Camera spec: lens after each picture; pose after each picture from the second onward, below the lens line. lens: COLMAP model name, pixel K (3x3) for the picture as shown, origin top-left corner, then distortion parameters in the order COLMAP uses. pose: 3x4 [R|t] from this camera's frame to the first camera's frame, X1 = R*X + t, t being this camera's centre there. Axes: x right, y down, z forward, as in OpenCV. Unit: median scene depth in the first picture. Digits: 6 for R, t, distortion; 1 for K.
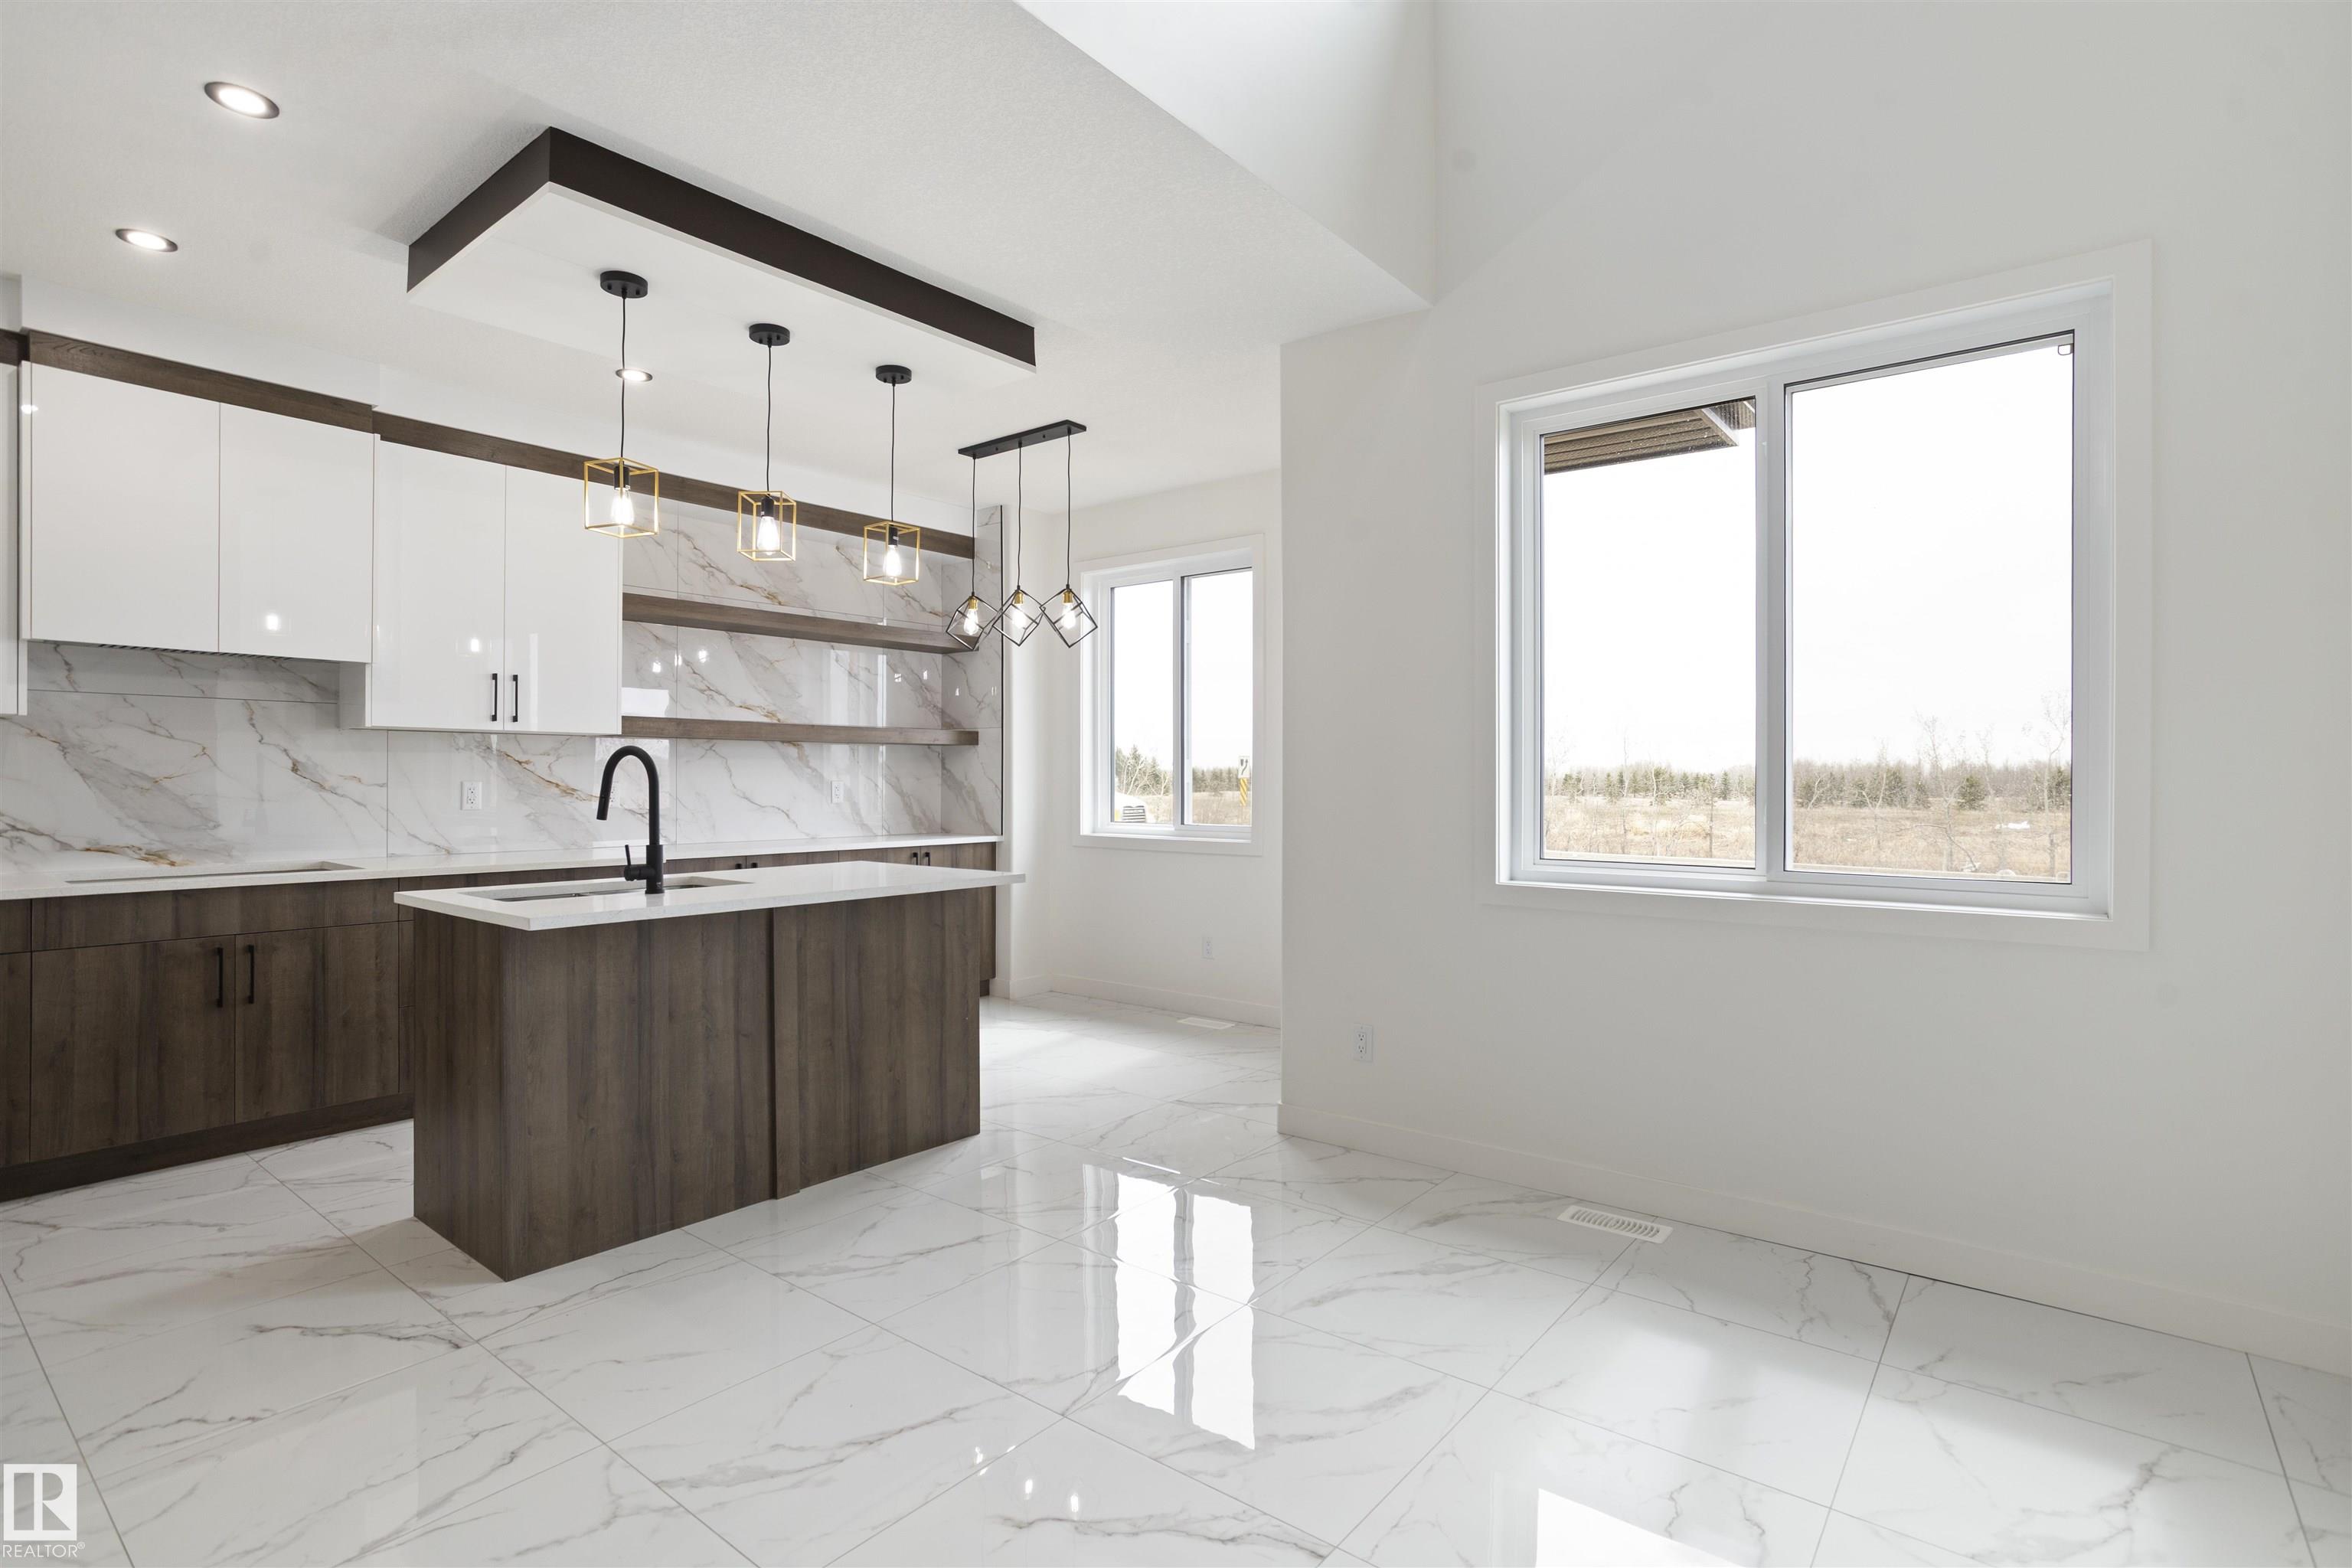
lens RADIAL K [[1142.3, 0, 1176.0], [0, 1142.3, 784.0], [0, 0, 1]] dist [-0.037744, 0.029221]
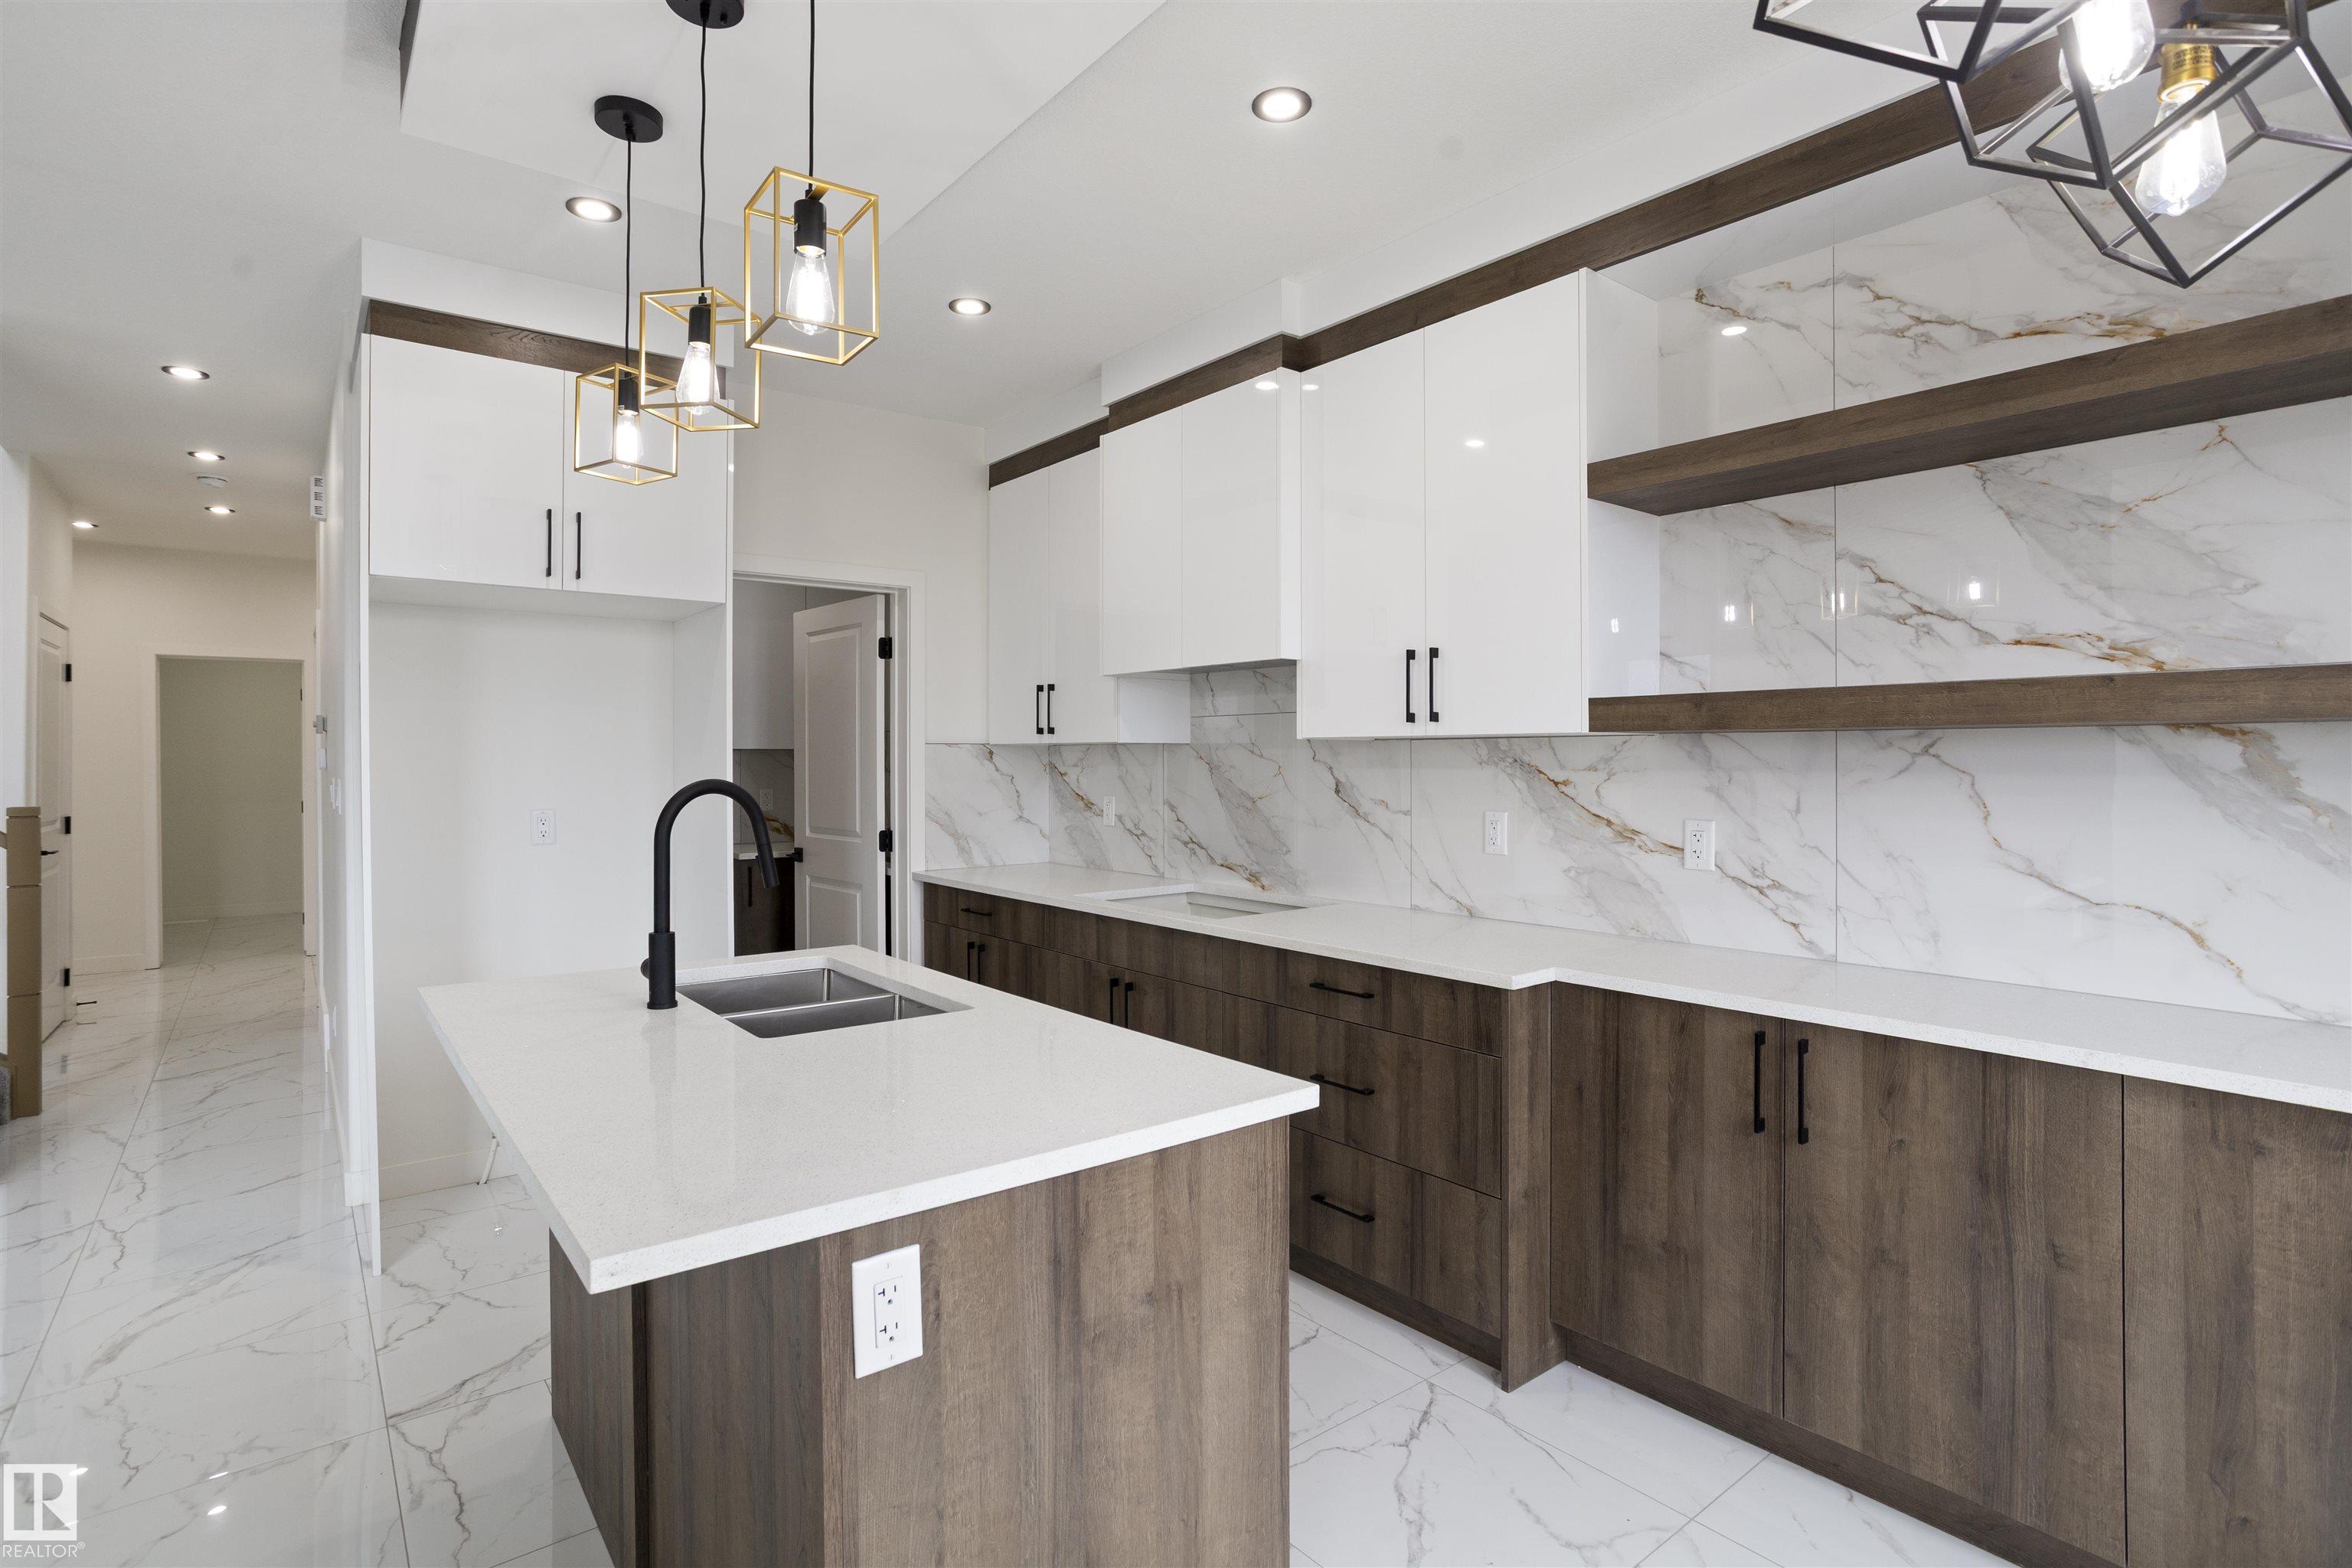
lens RADIAL K [[1142.0, 0, 1171.6], [0, 1142.0, 772.8], [0, 0, 1]] dist [-0.068886, 0.042480]
pose [[-0.217131, 0.008498, -0.976106, 0.085015], [-0.003446, 0.999949, 0.009472, -0.038143], [0.976136, 0.005420, -0.217091, 1.192224]]
